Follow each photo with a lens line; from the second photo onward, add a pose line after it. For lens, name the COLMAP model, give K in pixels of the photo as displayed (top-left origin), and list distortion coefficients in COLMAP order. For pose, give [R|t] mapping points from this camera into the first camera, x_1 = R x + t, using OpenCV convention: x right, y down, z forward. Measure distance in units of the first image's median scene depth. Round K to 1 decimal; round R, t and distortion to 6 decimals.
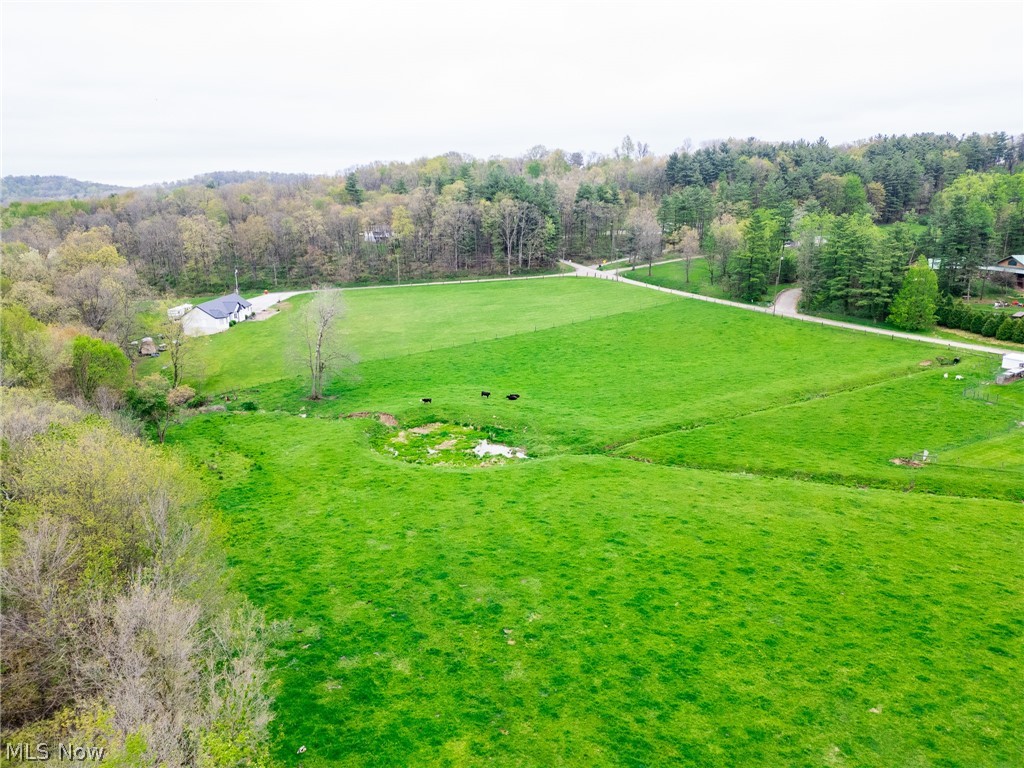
lens RADIAL K [[710.2, 0, 510.5], [0, 710.2, 379.7], [0, 0, 1]] dist [0.085561, -0.080616]
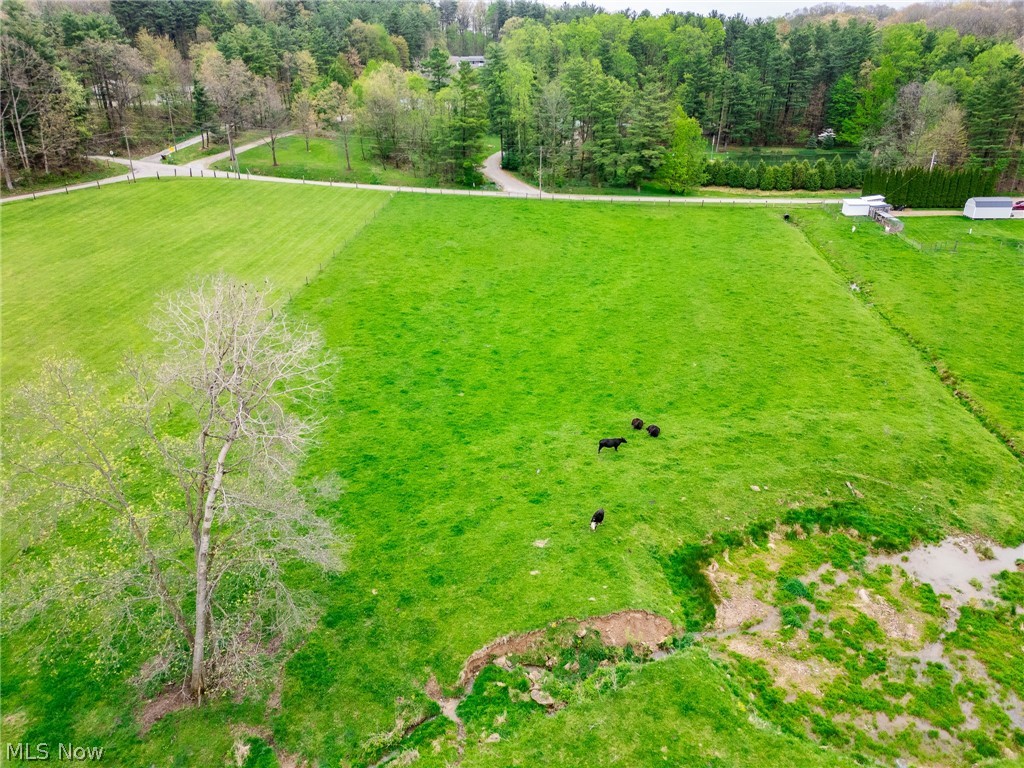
lens RADIAL K [[710.2, 0, 507.8], [0, 710.2, 381.7], [0, 0, 1]] dist [0.085561, -0.080616]
pose [[0.616251, -0.315955, 0.721392, -0.322495], [0.201599, 0.948763, 0.243323, -0.116094], [-0.761310, -0.004517, 0.648373, 0.630304]]
